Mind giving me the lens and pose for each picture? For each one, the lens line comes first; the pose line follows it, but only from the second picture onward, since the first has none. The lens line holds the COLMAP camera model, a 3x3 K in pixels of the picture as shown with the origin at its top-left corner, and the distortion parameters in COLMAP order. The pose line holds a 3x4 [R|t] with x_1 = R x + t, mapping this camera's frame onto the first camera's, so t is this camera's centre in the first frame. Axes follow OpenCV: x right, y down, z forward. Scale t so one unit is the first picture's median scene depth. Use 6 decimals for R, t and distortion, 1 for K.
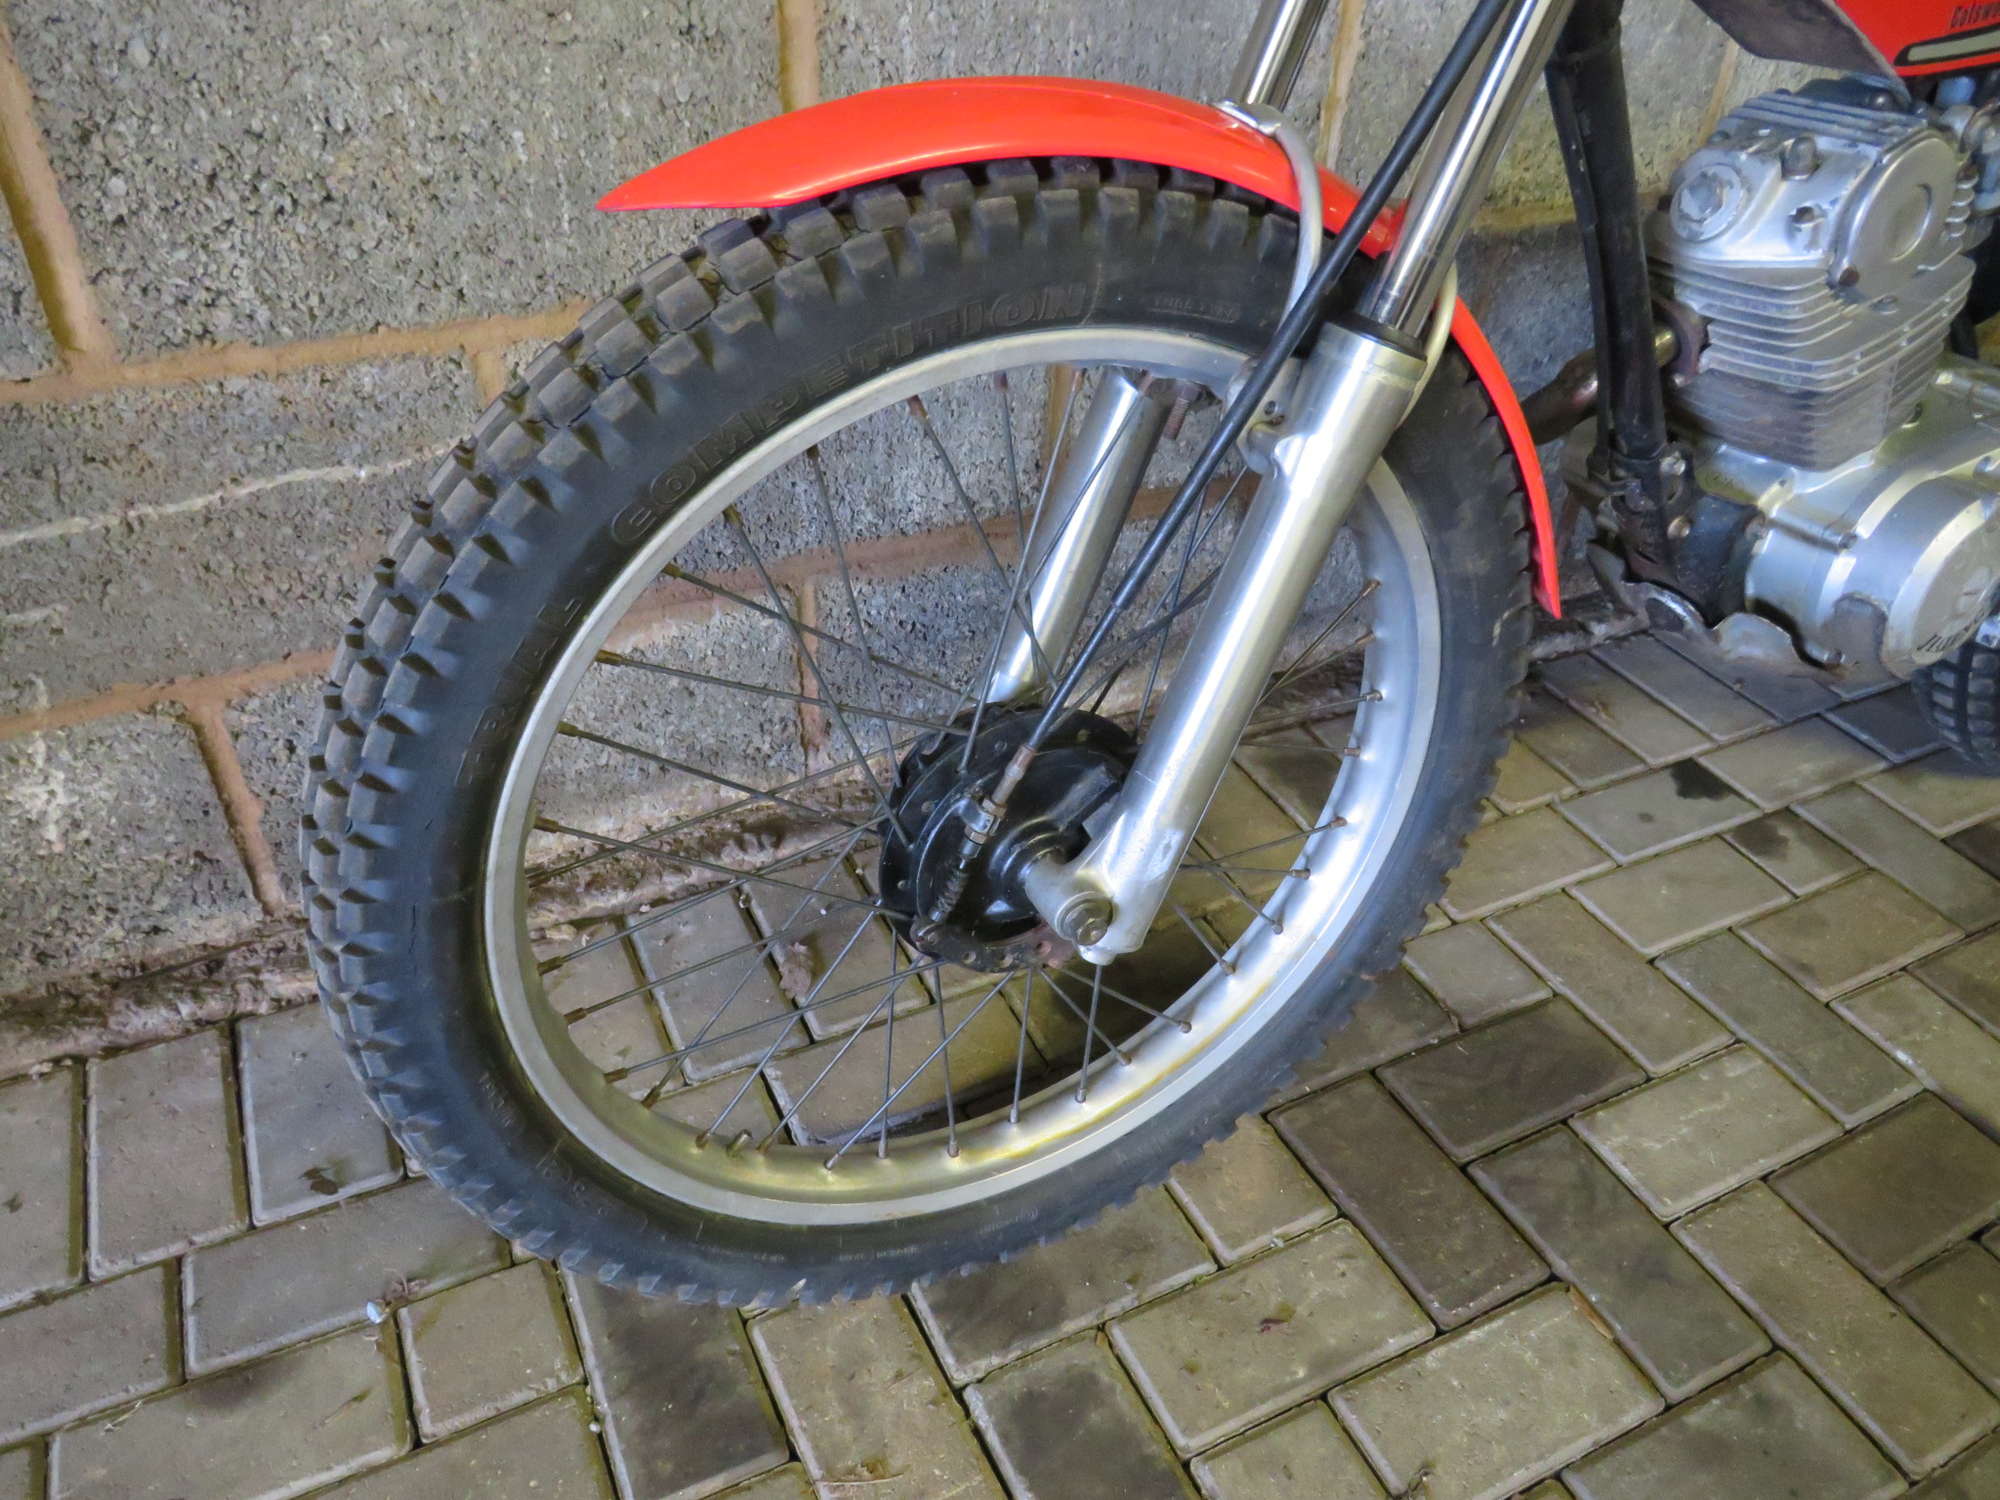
lens RADIAL K [[1412.4, 0, 1002.1], [0, 1412.4, 747.9], [0, 0, 1]] dist [-0.027033, 0.003352]
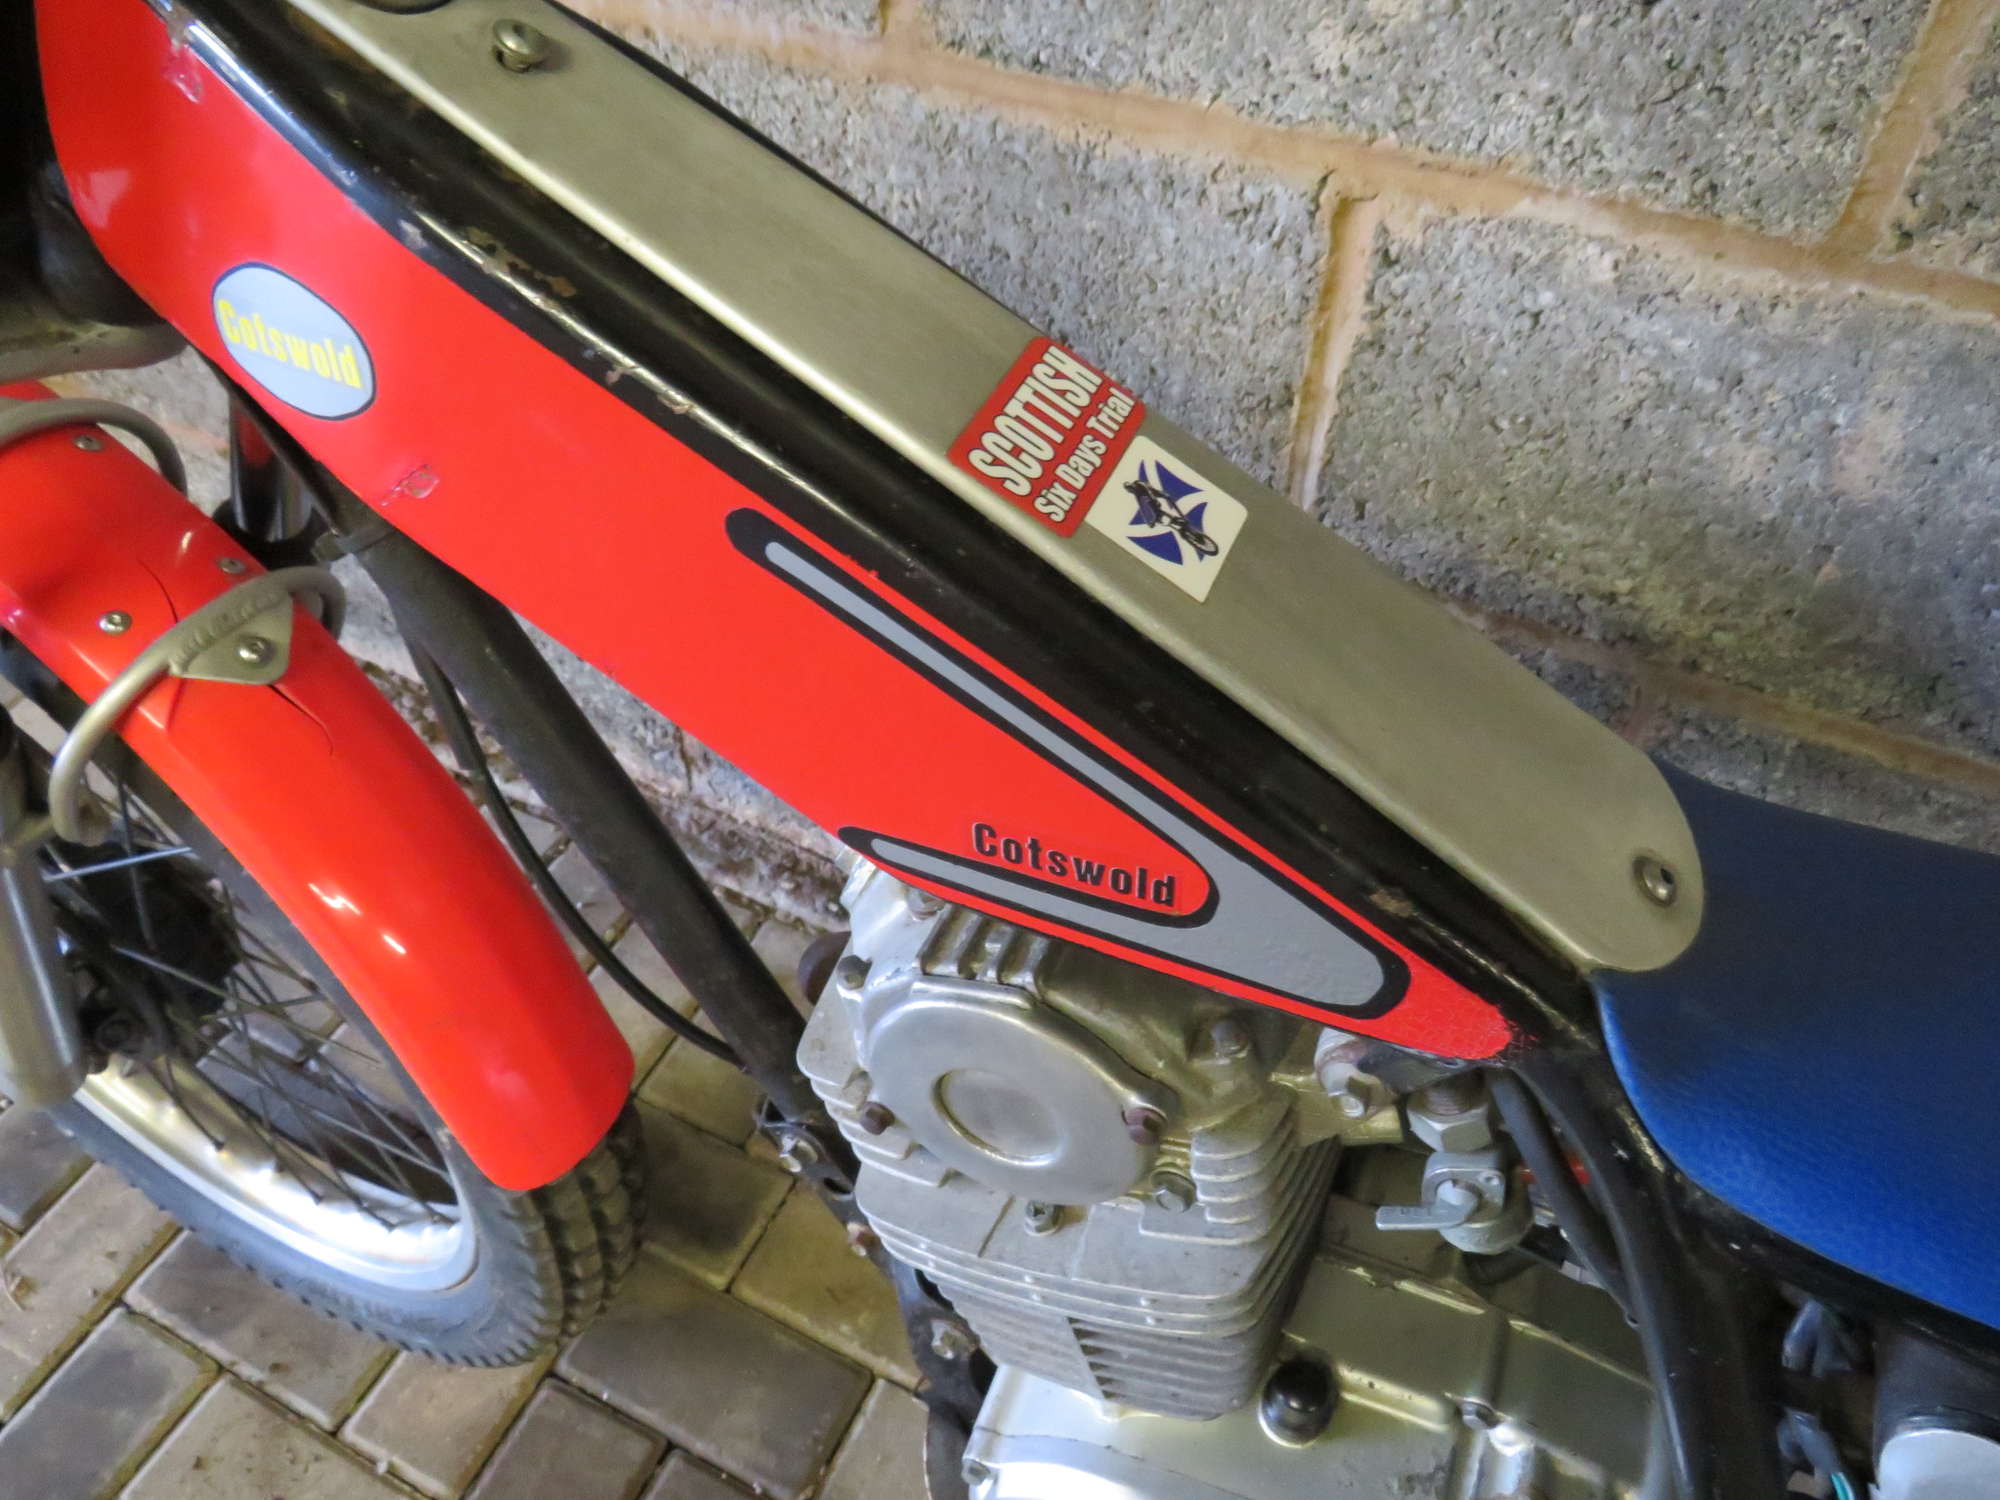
lens RADIAL K [[1412.4, 0, 994.1], [0, 1412.4, 753.1], [0, 0, 1]] dist [-0.027033, 0.003352]
pose [[0.607797, 0.553251, -0.569647, 0.663102], [-0.470895, 0.828726, 0.302442, -0.489485], [0.639407, 0.084420, 0.764220, 0.461061]]
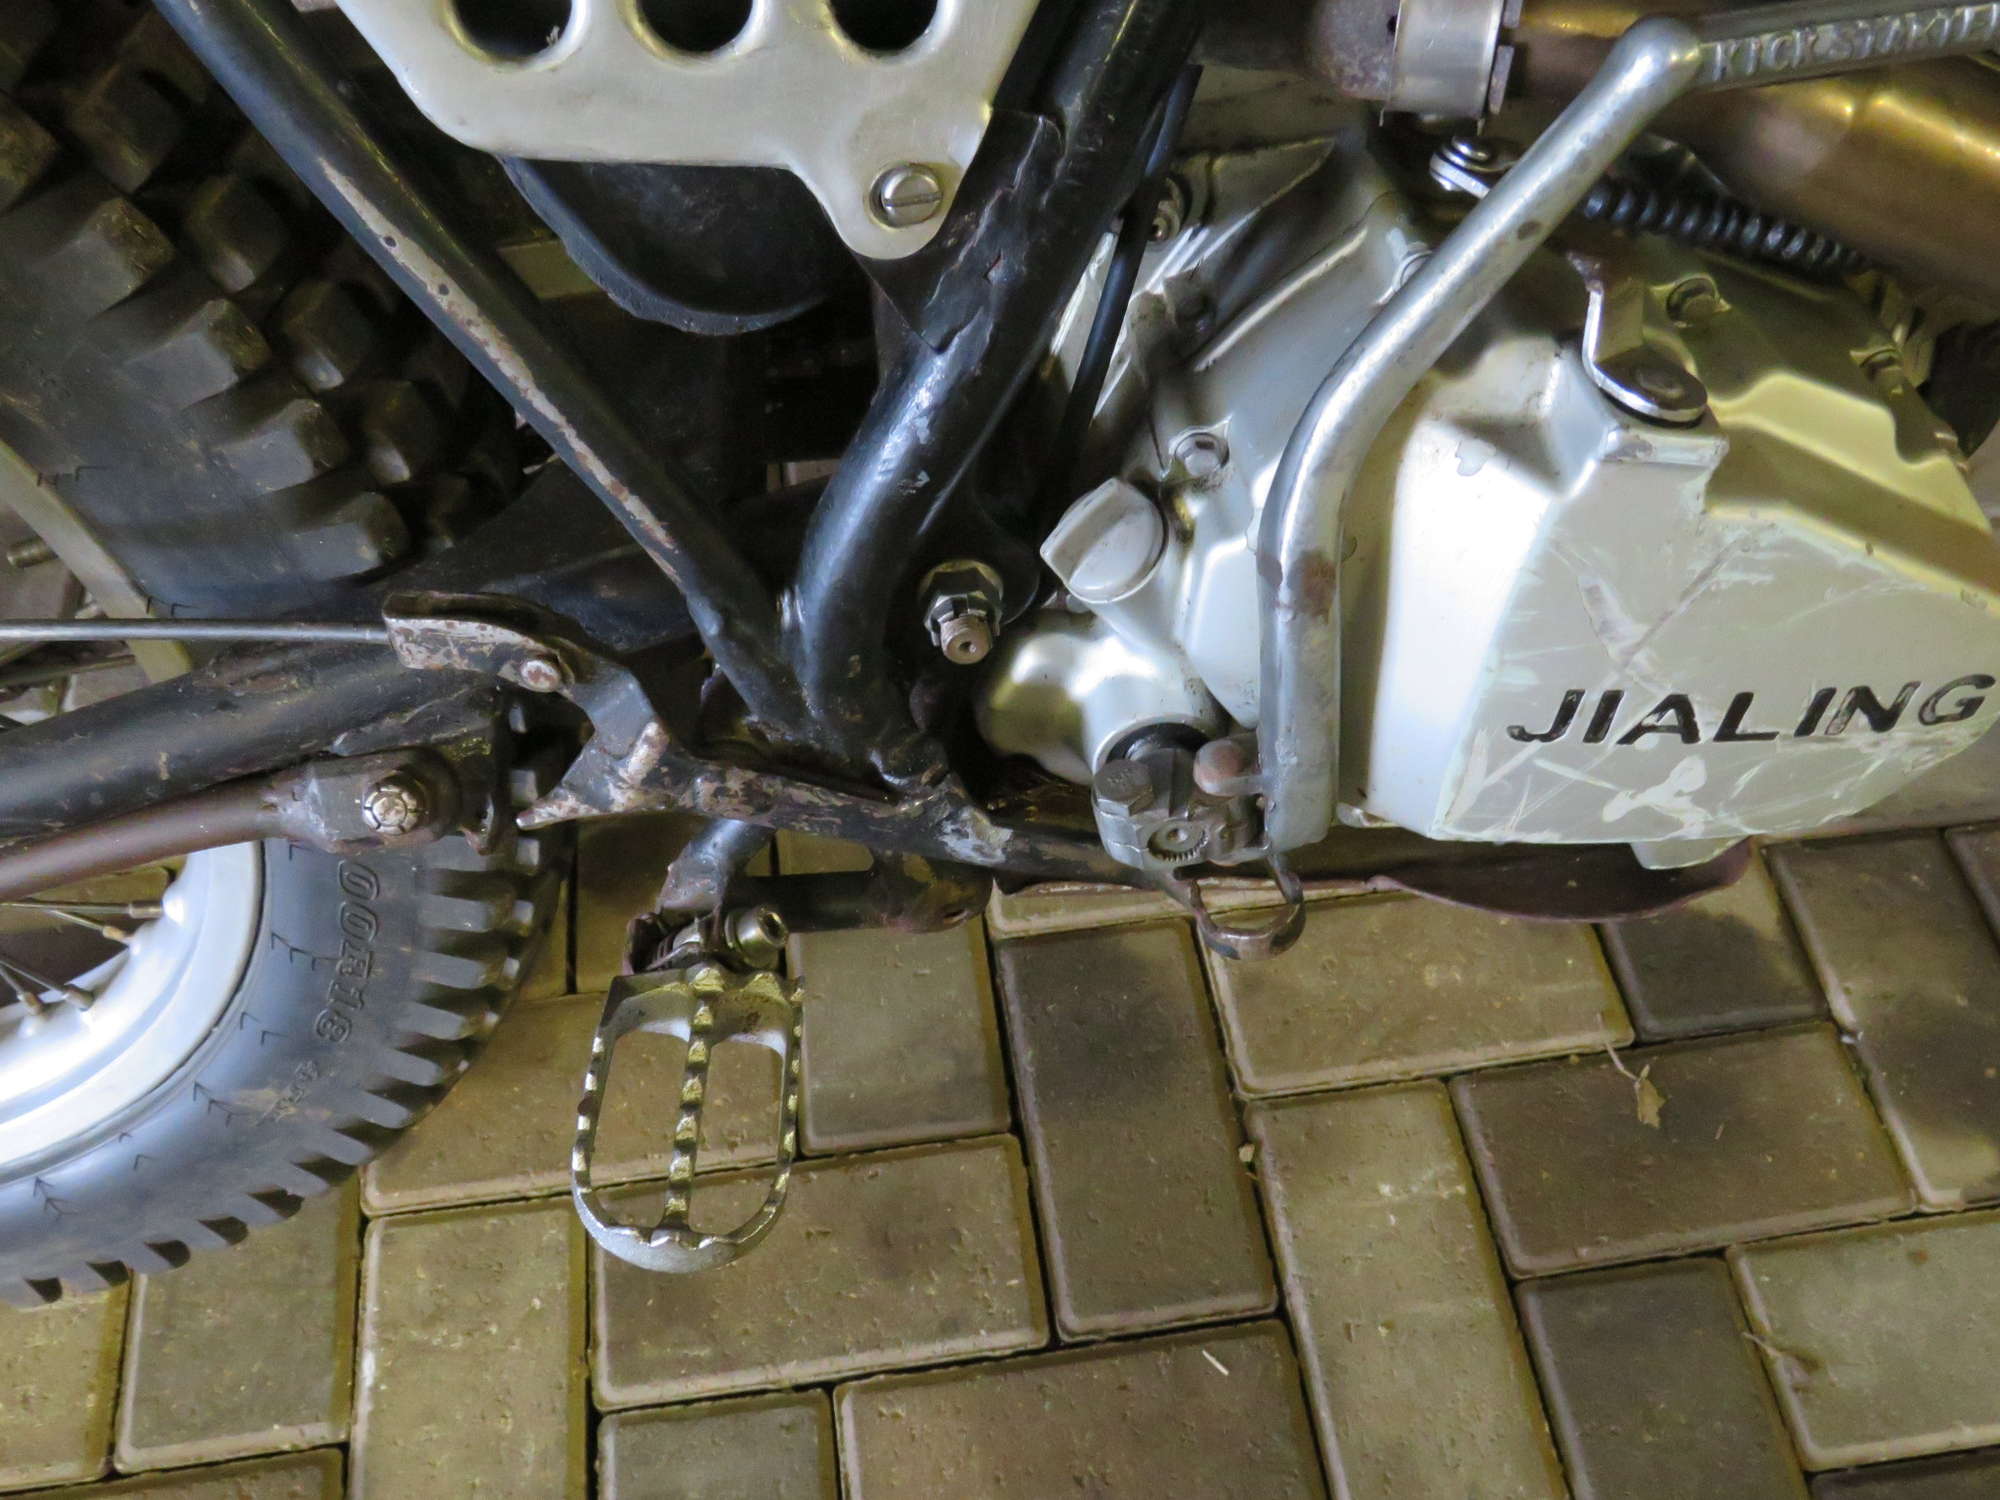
lens RADIAL K [[1738.1, 0, 994.7], [0, 1738.1, 760.1], [0, 0, 1]] dist [-0.041092, 0.005934]
pose [[0.949681, 0.234167, -0.208021, 1.037785], [-0.156276, 0.929806, 0.333224, -0.272455], [0.271449, -0.283948, 0.919614, 0.572618]]
